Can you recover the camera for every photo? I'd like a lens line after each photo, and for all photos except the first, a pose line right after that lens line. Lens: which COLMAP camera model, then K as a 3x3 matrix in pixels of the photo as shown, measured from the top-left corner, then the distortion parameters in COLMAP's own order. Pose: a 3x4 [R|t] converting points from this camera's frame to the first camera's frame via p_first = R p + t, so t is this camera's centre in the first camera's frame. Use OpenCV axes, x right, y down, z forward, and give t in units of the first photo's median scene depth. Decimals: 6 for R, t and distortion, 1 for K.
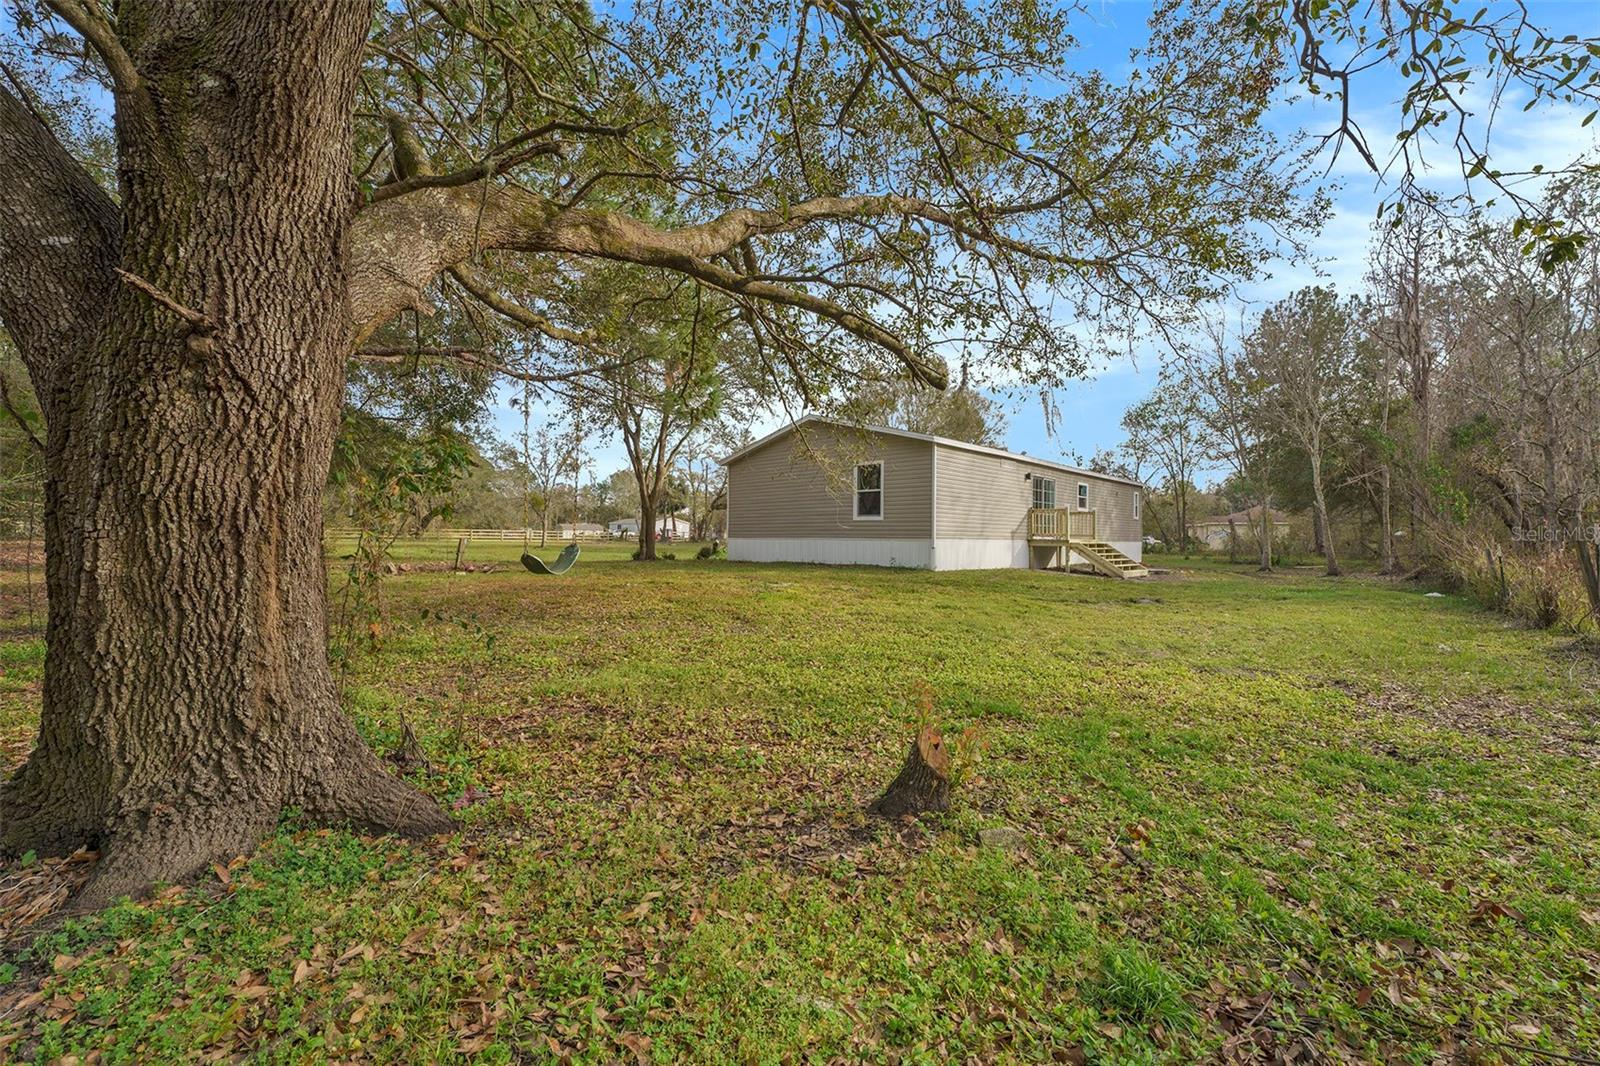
lens RADIAL K [[657.7, 0, 800.0], [0, 657.7, 533.0], [0, 0, 1]] dist [-0.000346, -0.000045]
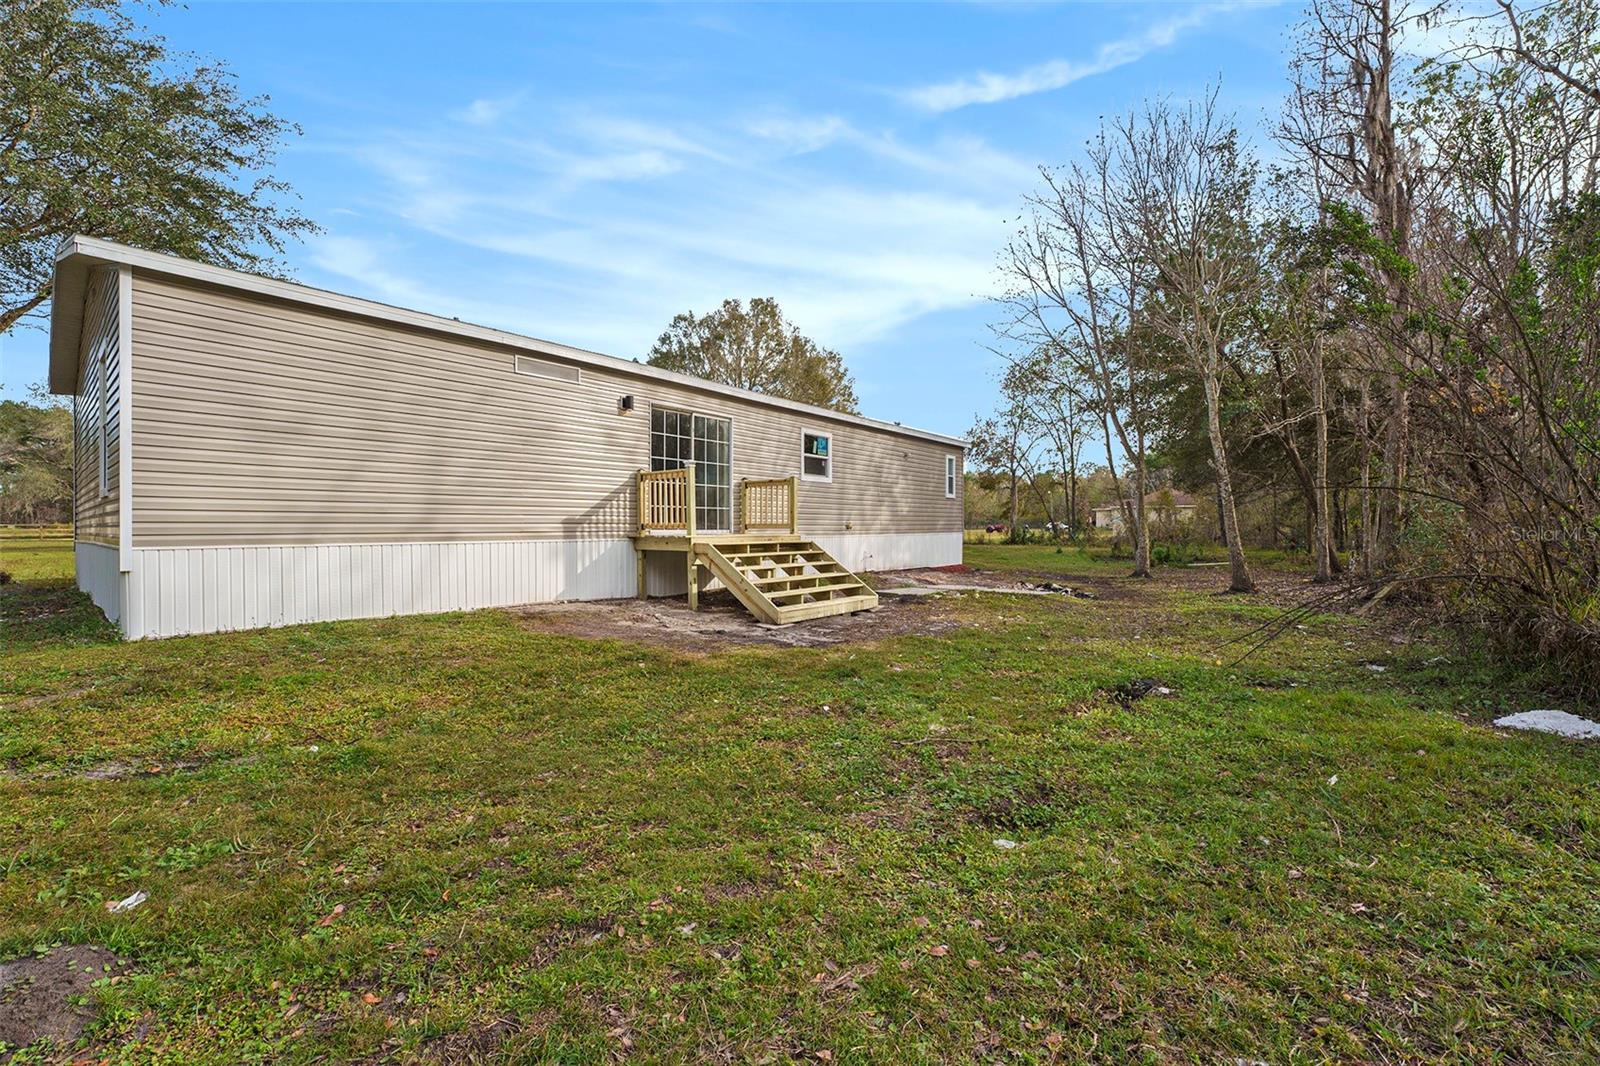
lens RADIAL K [[651.2, 0, 810.0], [0, 651.2, 528.3], [0, 0, 1]] dist [-0.000294, -0.000019]
pose [[0.995023, -0.009015, 0.099238, 0.284630], [0.007752, 0.999884, 0.013100, 0.000723], [-0.099344, -0.012265, 0.994978, 0.352805]]
